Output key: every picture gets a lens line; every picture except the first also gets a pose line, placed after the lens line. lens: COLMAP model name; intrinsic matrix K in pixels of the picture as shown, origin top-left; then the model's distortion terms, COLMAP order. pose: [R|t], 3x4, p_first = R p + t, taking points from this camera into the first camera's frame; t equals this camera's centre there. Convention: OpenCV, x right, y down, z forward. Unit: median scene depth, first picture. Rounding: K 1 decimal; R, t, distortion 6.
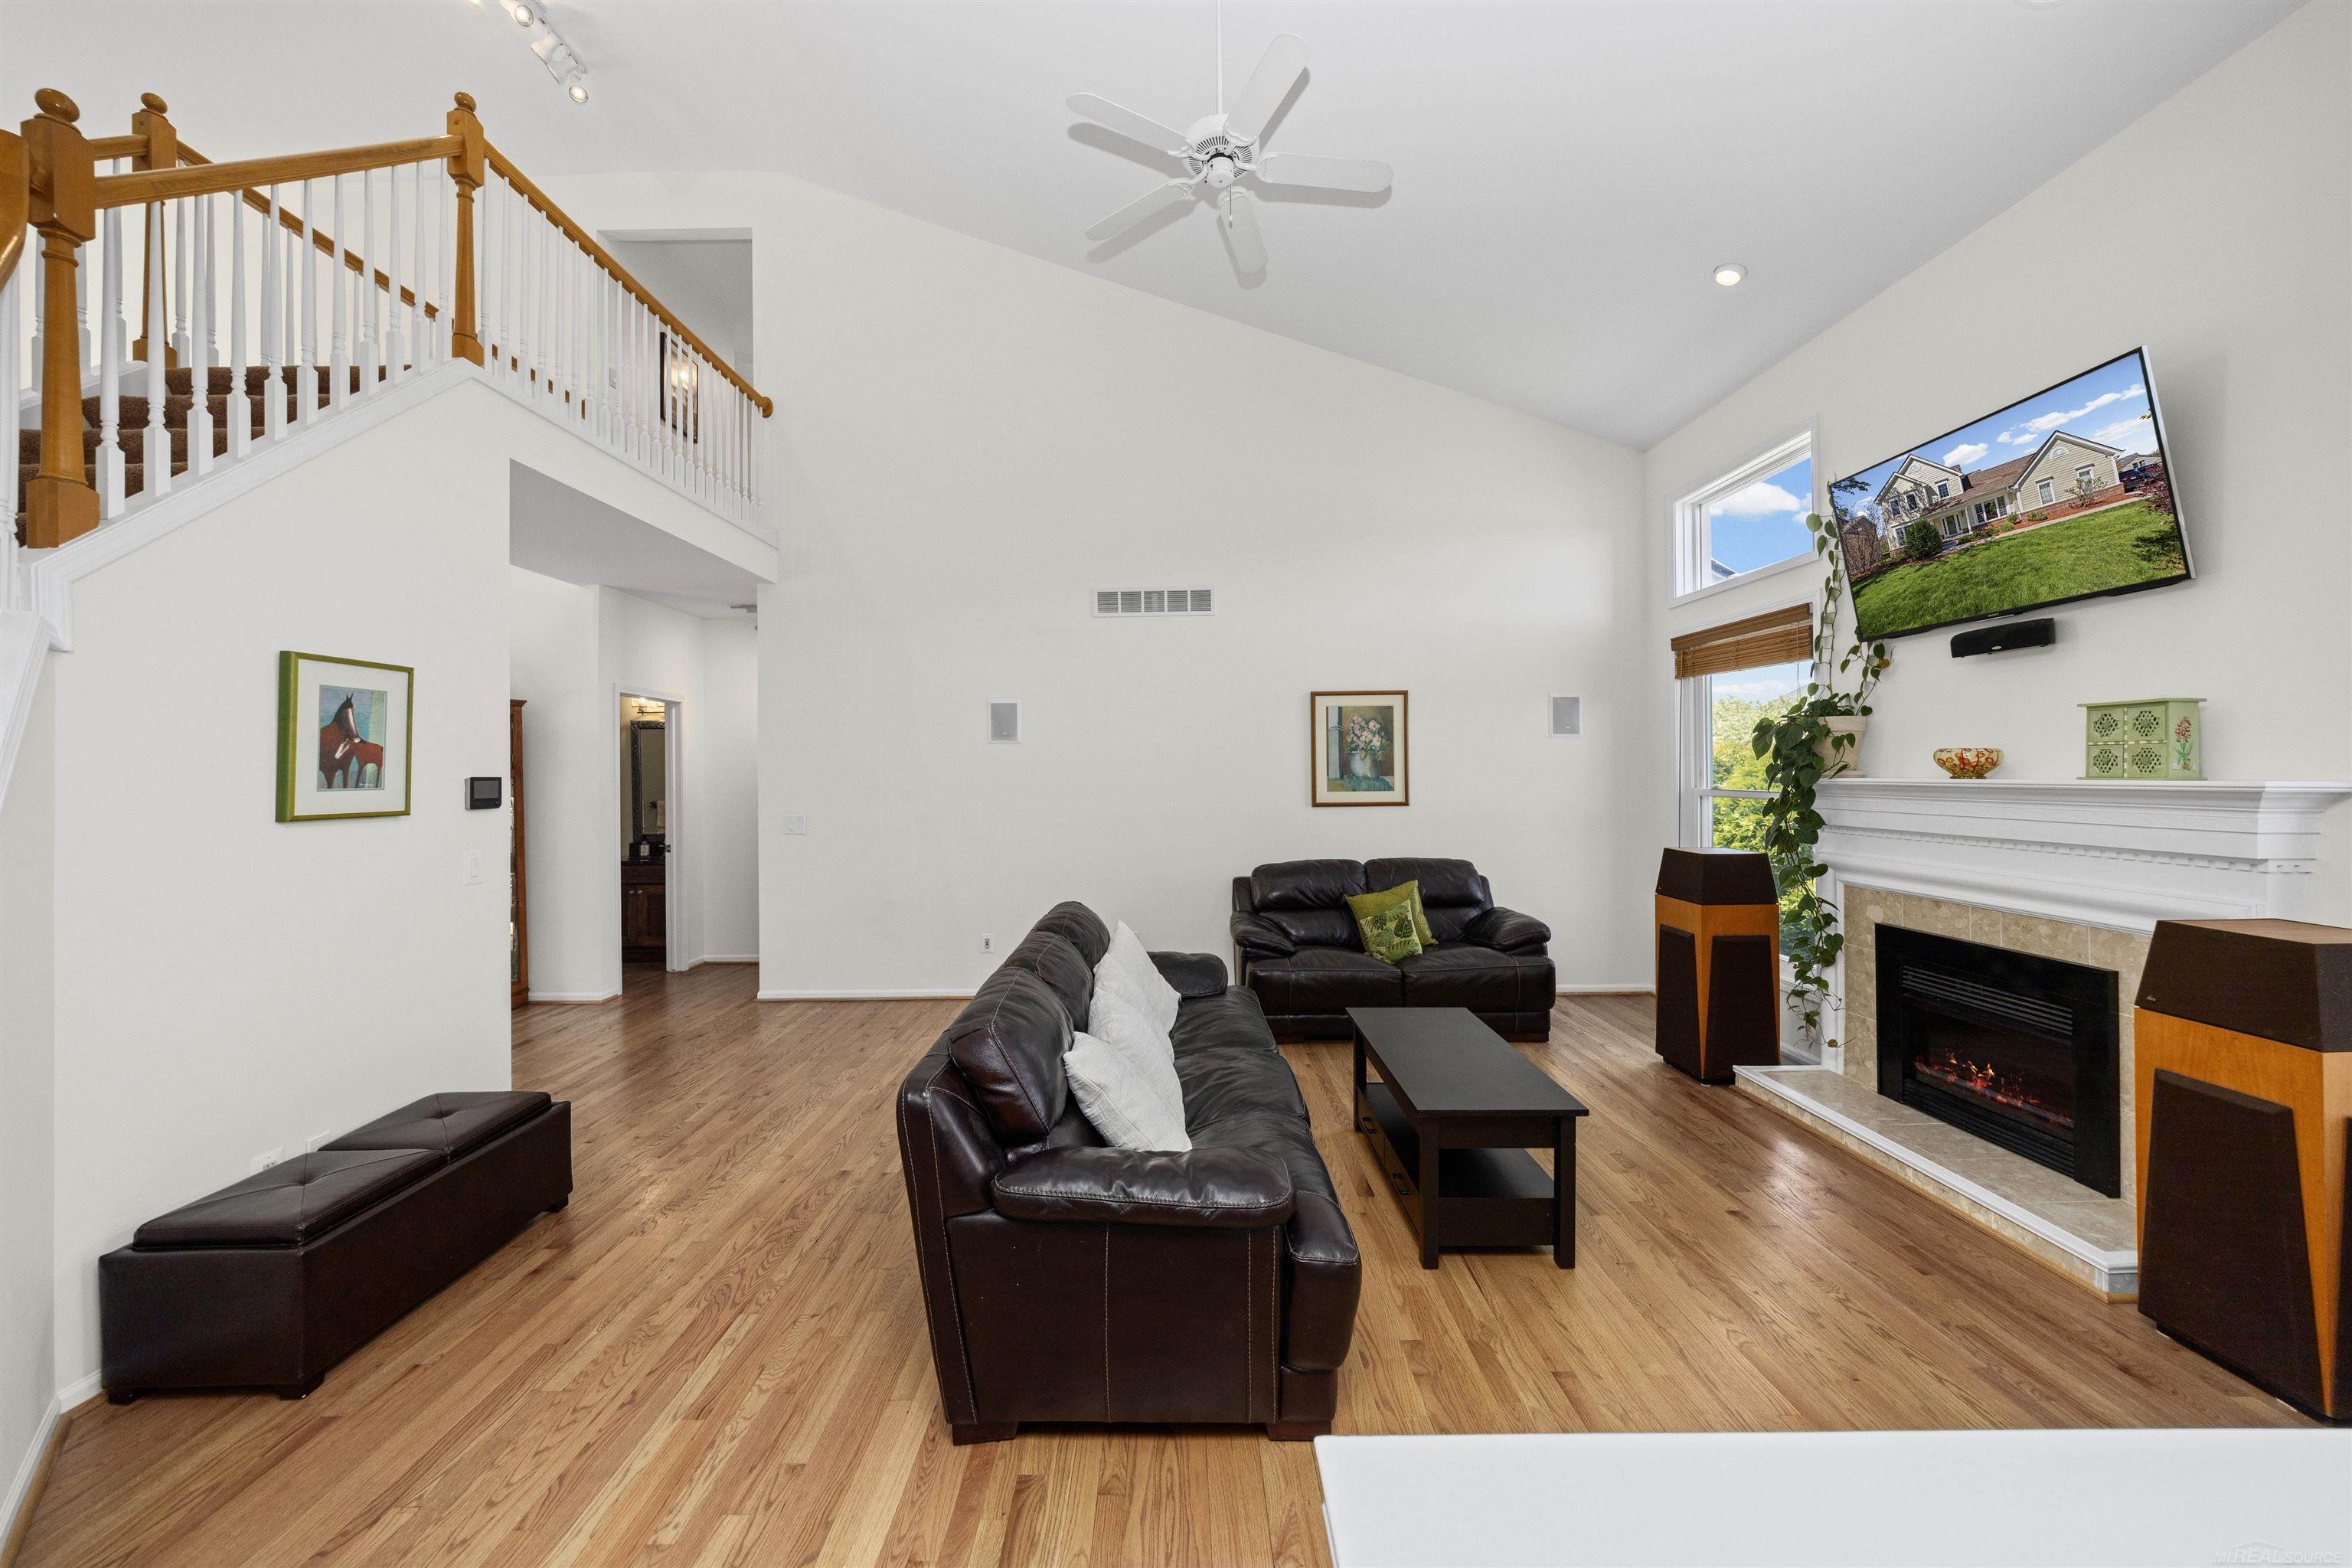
lens RADIAL K [[853.2, 0, 1169.2], [0, 853.2, 773.2], [0, 0, 1]] dist [-0.006304, -0.001455]
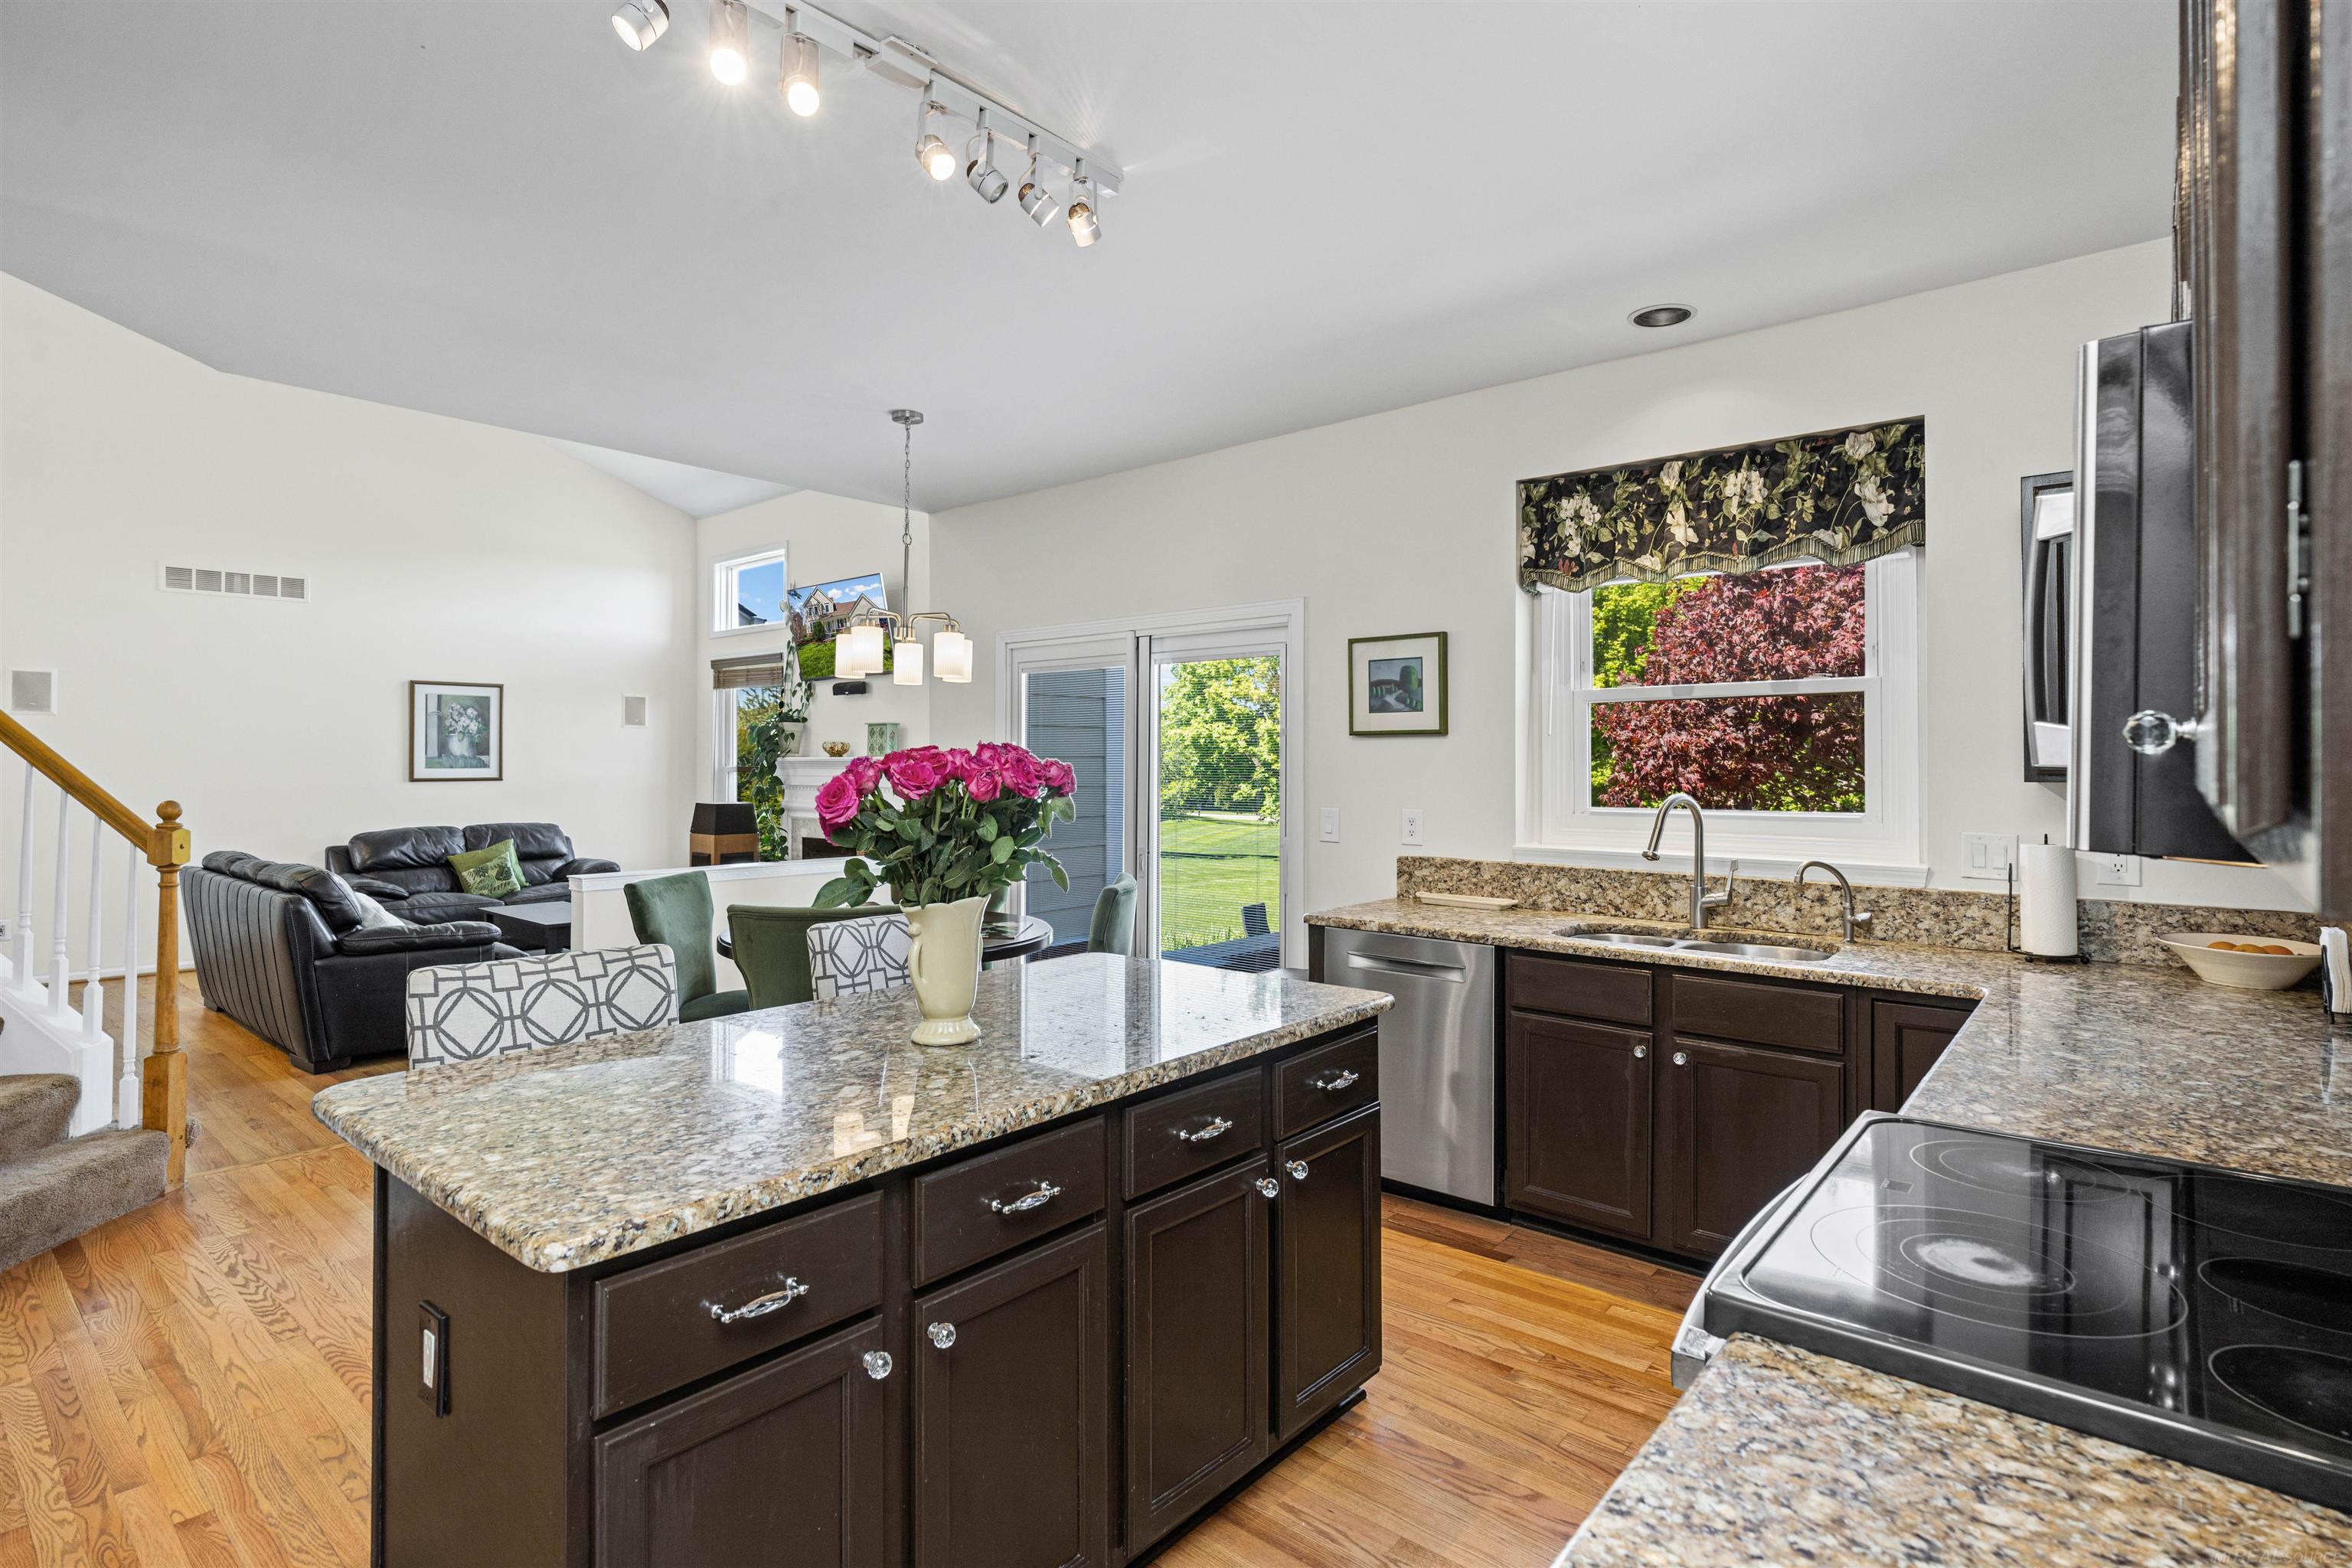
lens RADIAL K [[1192.8, 0, 1189.8], [0, 1192.8, 749.5], [0, 0, 1]] dist [0.006385, -0.005511]
pose [[0.654032, 0.018516, 0.756240, -0.567361], [-0.006142, 0.999797, -0.019167, 0.033493], [-0.756442, 0.007891, 0.654013, -1.316727]]
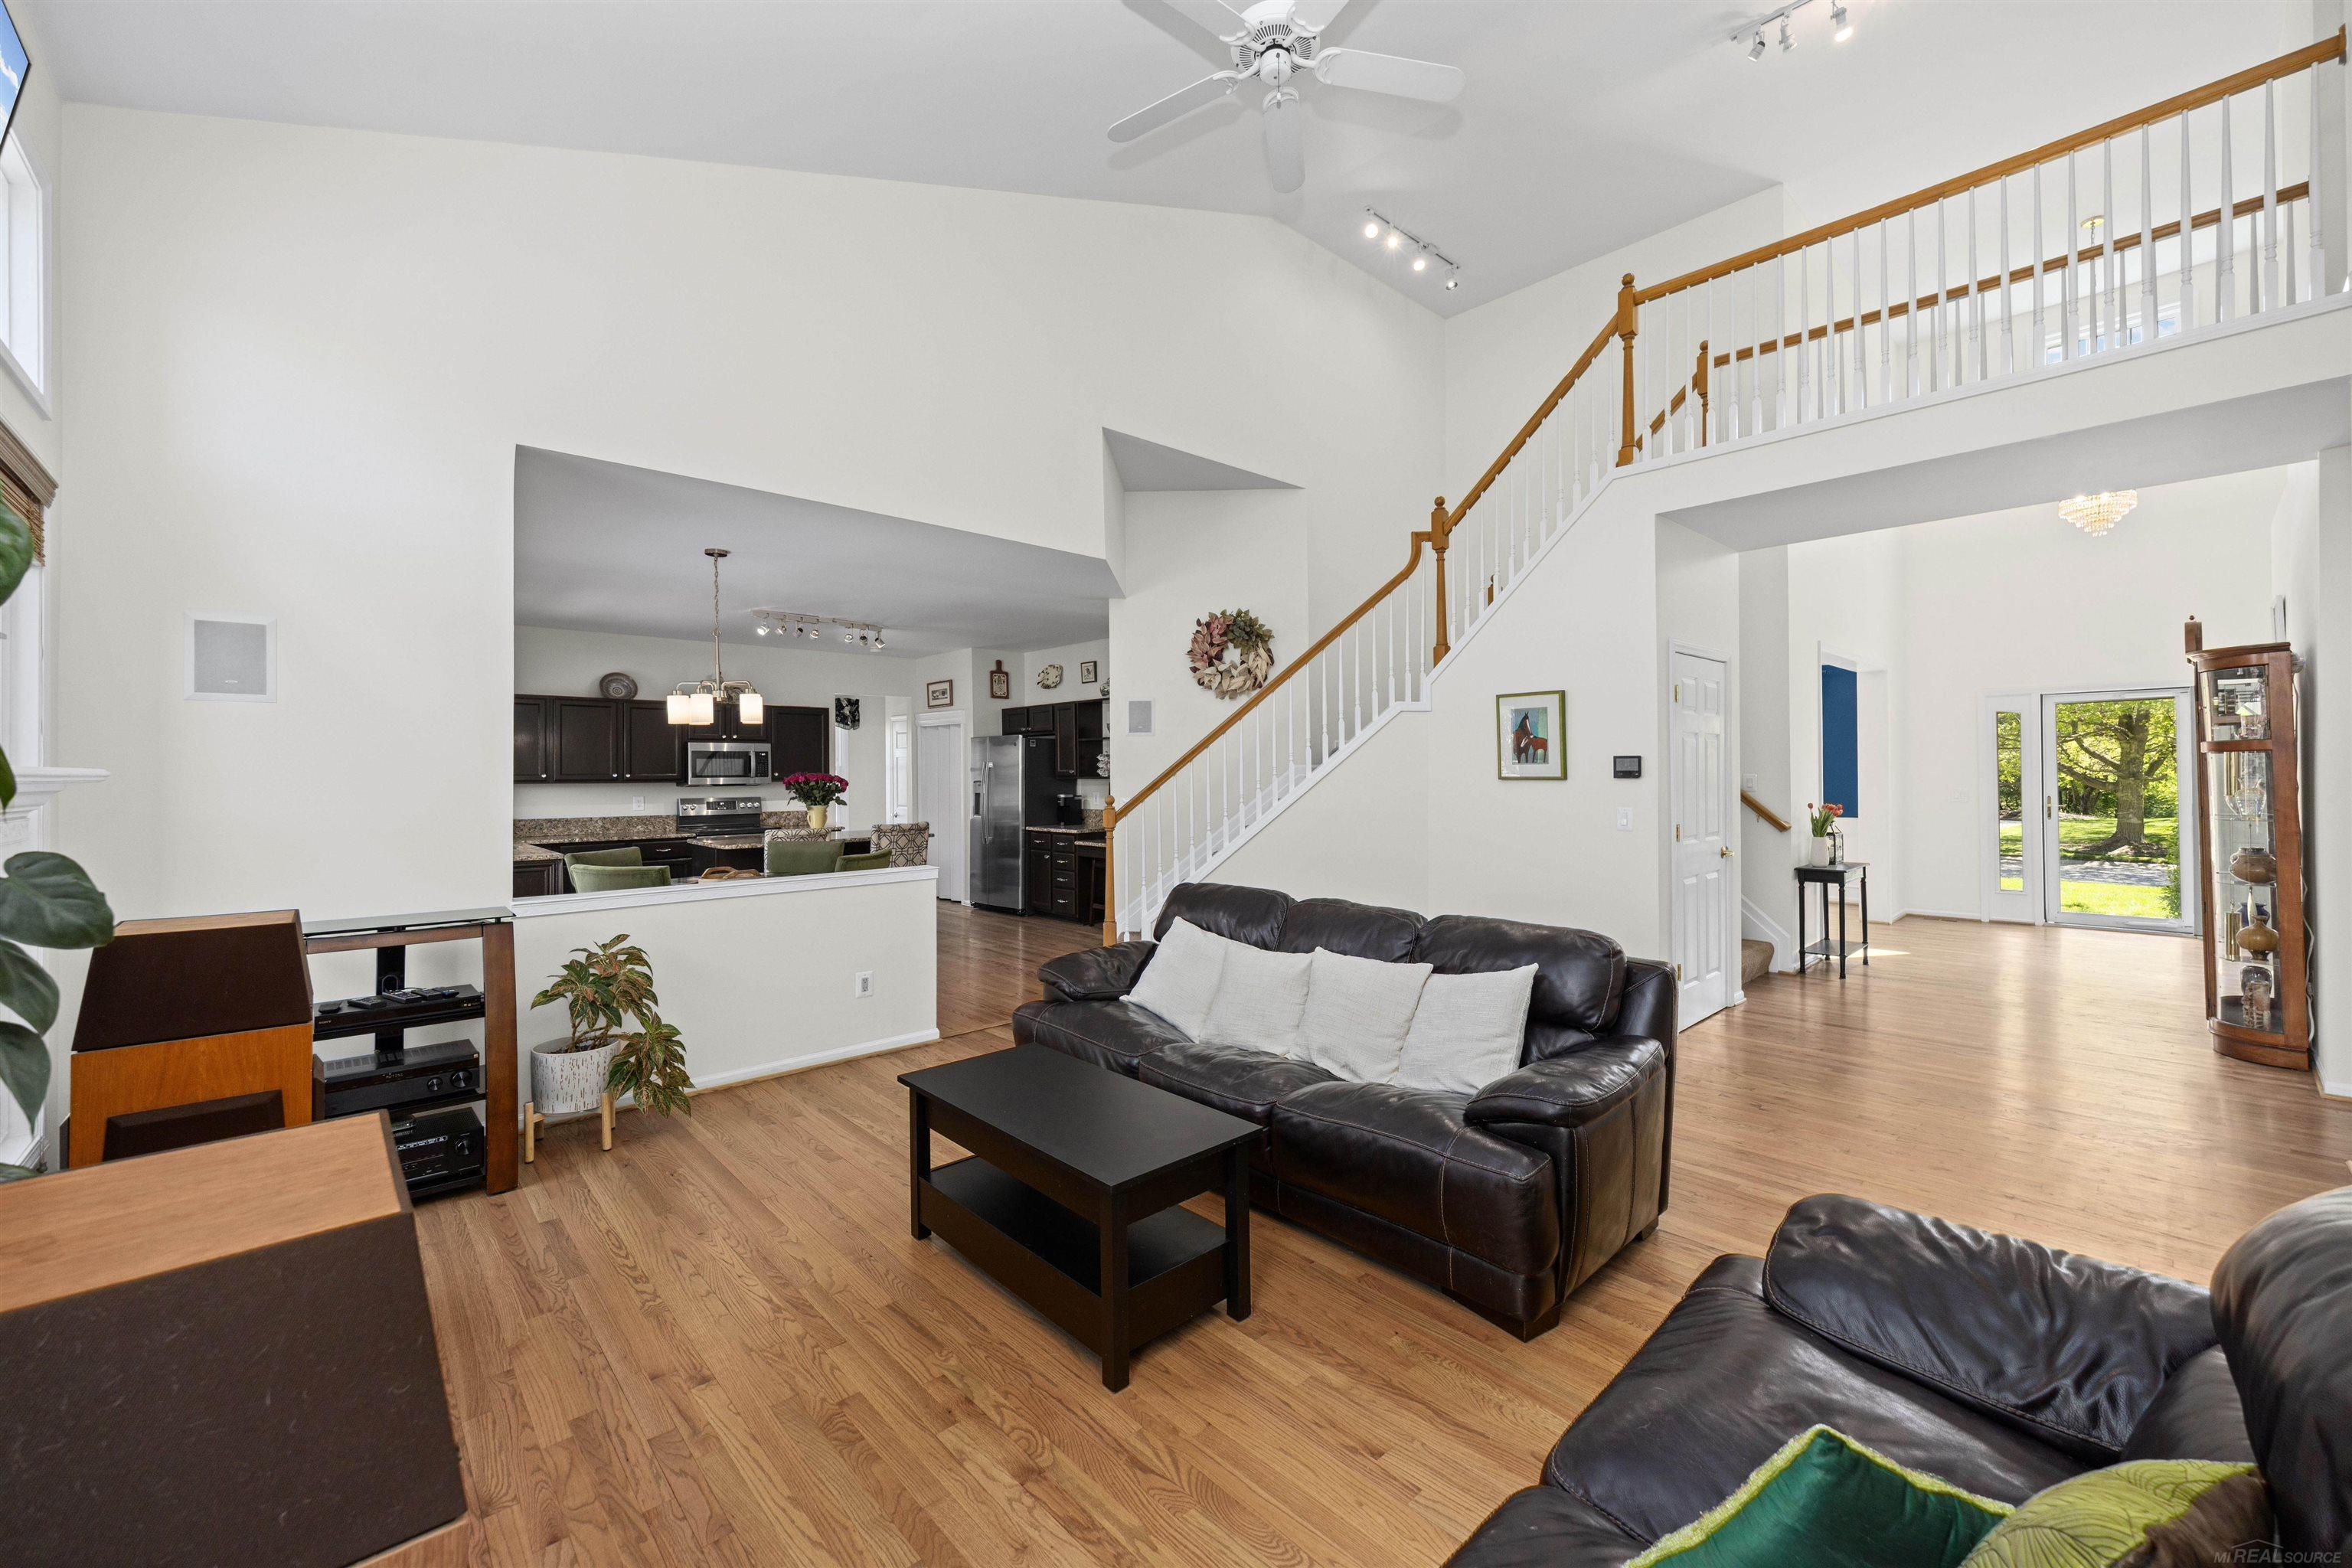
lens RADIAL K [[937.0, 0, 1185.9], [0, 937.0, 769.6], [0, 0, 1]] dist [0.002604, -0.002214]
pose [[-0.732000, 0.010809, -0.681219, 0.764938], [0.011485, 0.999928, 0.003525, 0.013762], [0.681208, -0.005243, -0.732071, 1.572143]]
